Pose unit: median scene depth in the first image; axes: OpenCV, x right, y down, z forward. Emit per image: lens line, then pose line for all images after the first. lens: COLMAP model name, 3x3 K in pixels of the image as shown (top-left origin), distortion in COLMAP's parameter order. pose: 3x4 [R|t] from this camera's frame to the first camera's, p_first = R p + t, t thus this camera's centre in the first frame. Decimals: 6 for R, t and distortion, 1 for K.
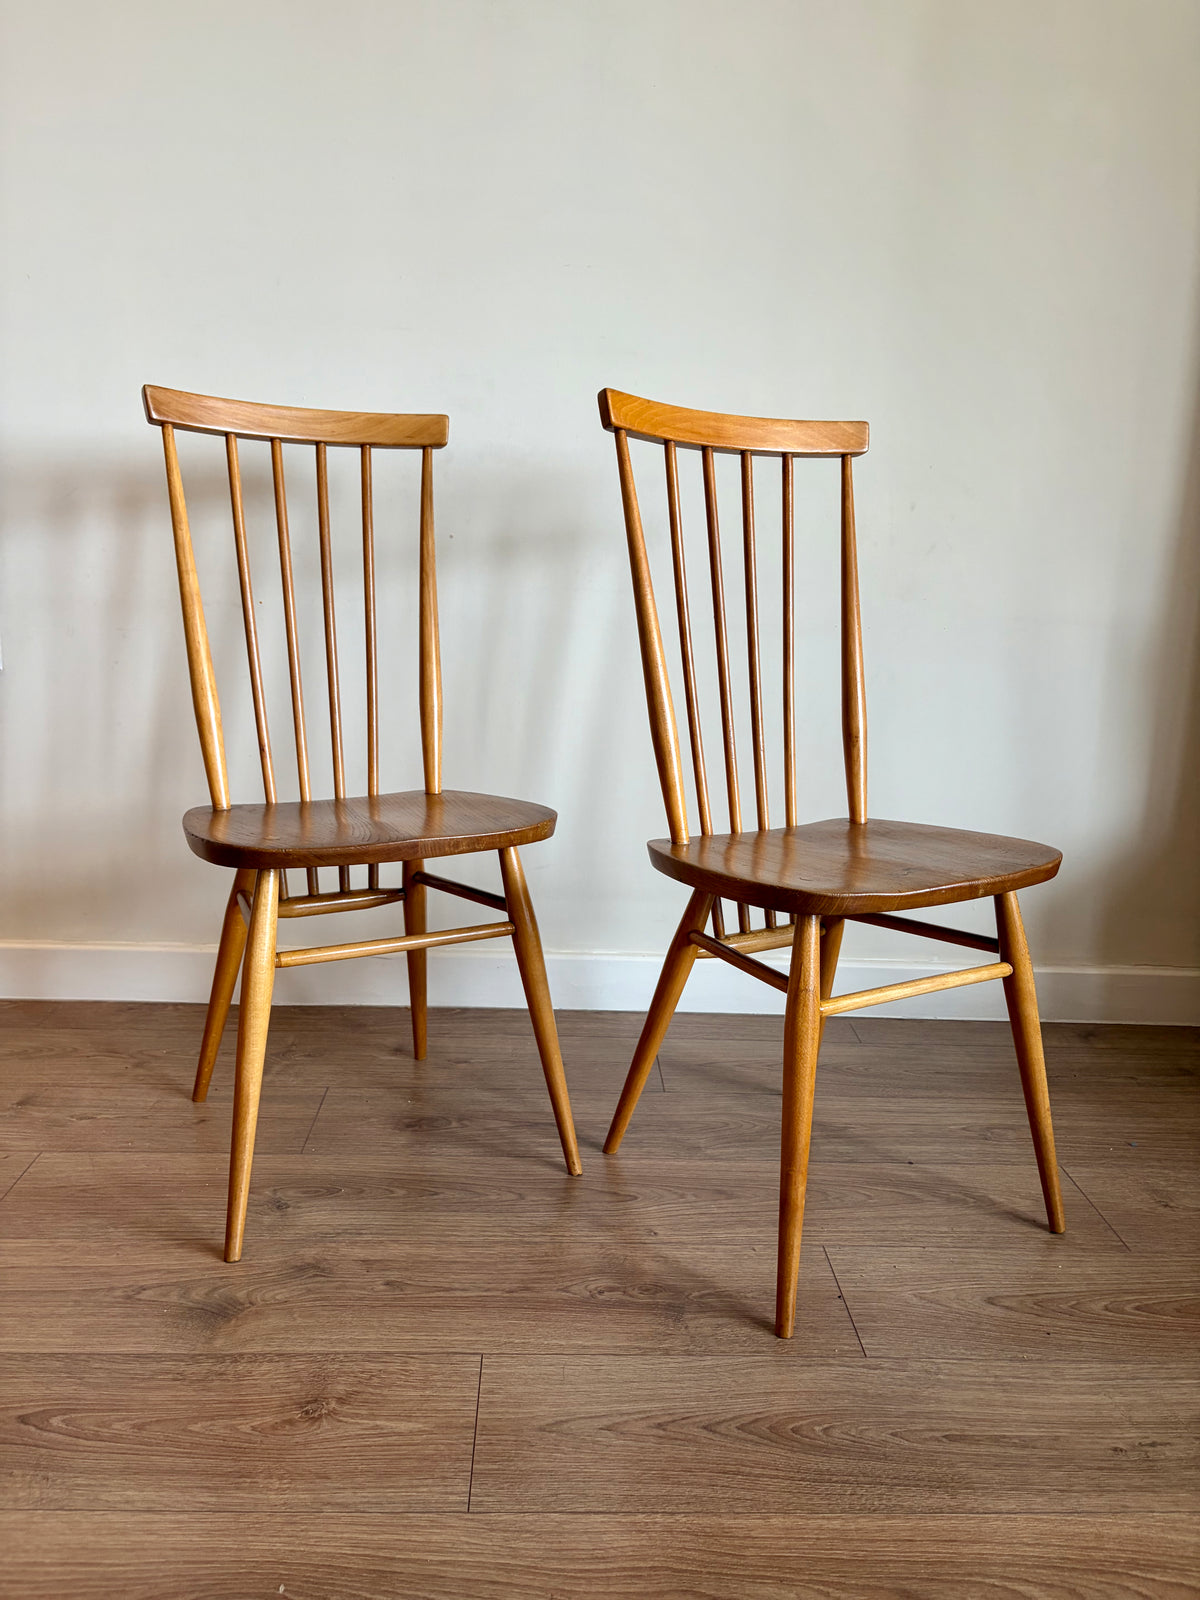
lens RADIAL K [[1202.9, 0, 599.3], [0, 1202.9, 816.3], [0, 0, 1]] dist [0.069604, -0.077998]
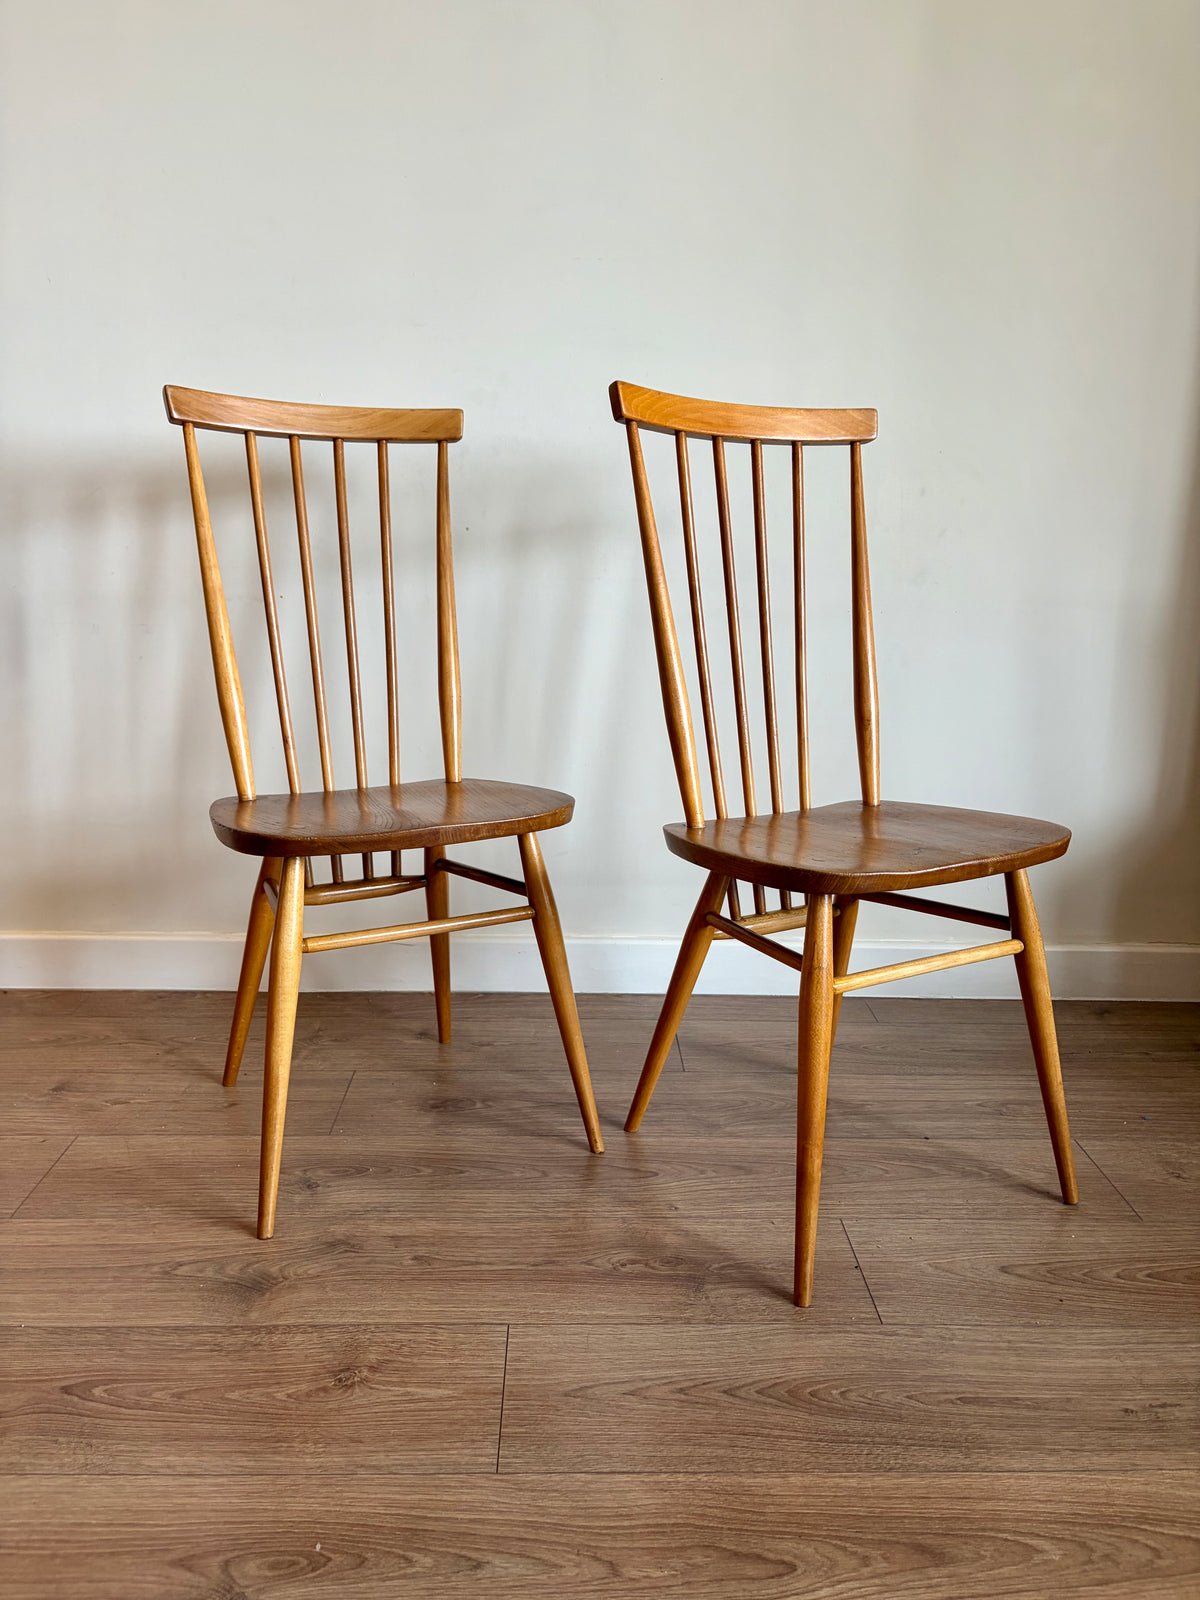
lens RADIAL K [[1202.9, 0, 606.5], [0, 1202.9, 814.5], [0, 0, 1]] dist [0.069604, -0.077998]
pose [[0.999850, -0.013286, -0.011093, 0.003524], [0.013373, 0.999880, 0.007801, 0.003105], [0.010988, -0.007948, 0.999908, -0.022991]]
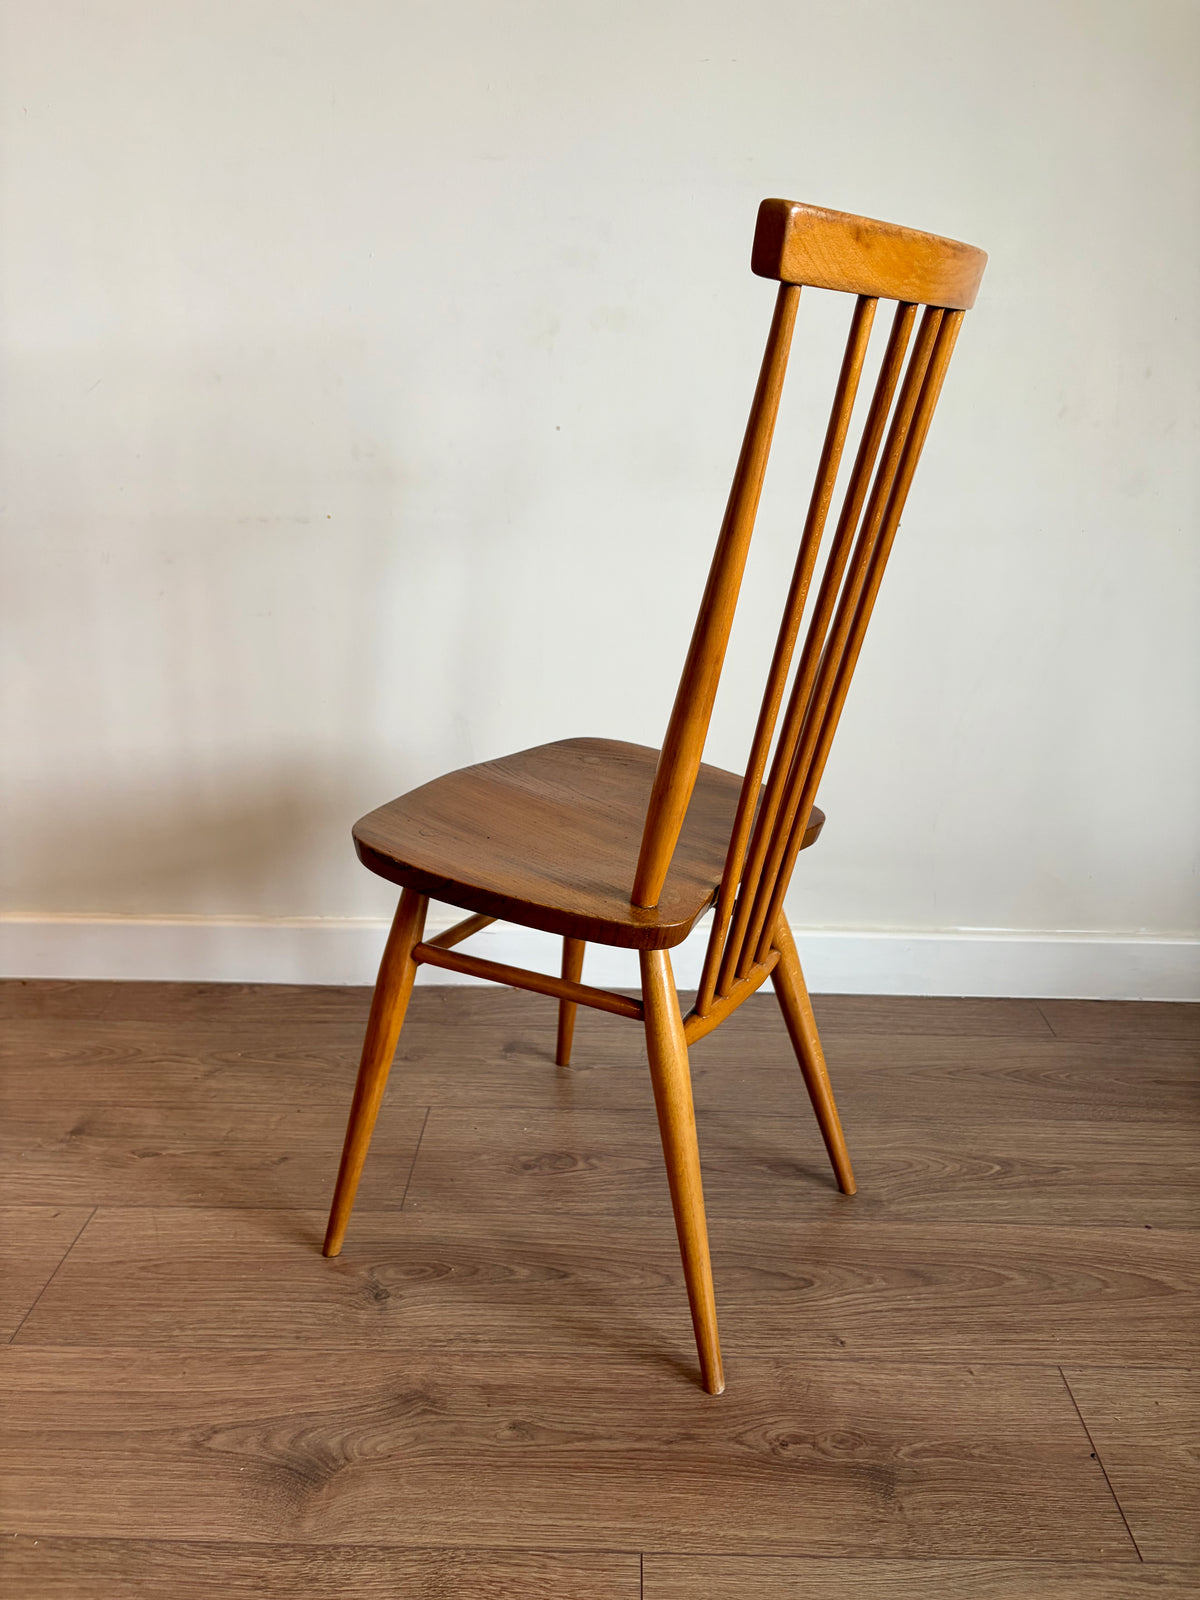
lens RADIAL K [[1202.9, 0, 613.1], [0, 1202.9, 801.2], [0, 0, 1]] dist [0.069604, -0.077998]
pose [[0.998344, -0.006339, -0.057171, -0.060962], [0.012871, 0.993326, 0.114621, -0.113074], [0.056063, -0.115168, 0.991763, 0.256592]]
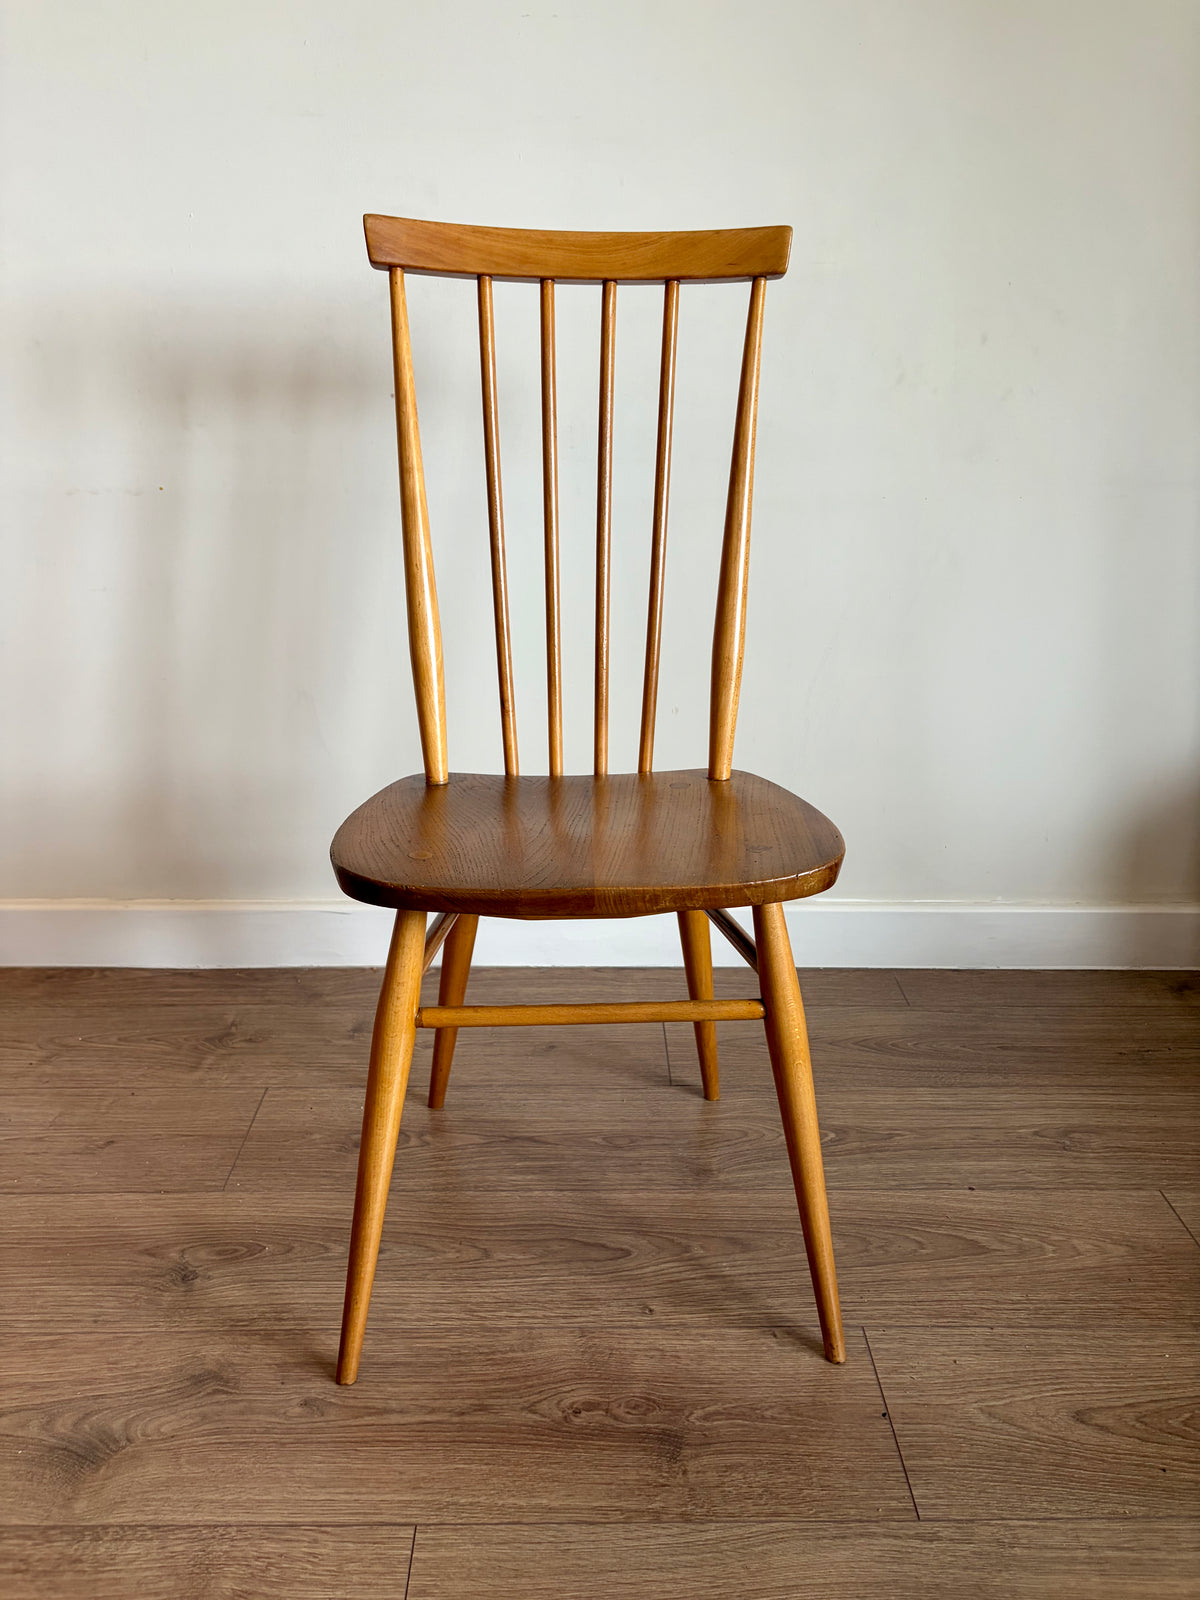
lens RADIAL K [[1202.9, 0, 603.6], [0, 1202.9, 807.0], [0, 0, 1]] dist [0.069604, -0.077998]
pose [[0.999368, -0.019021, -0.030041, 0.049086], [0.022727, 0.991476, 0.128292, -0.094215], [0.027344, -0.128893, 0.991281, 0.271299]]
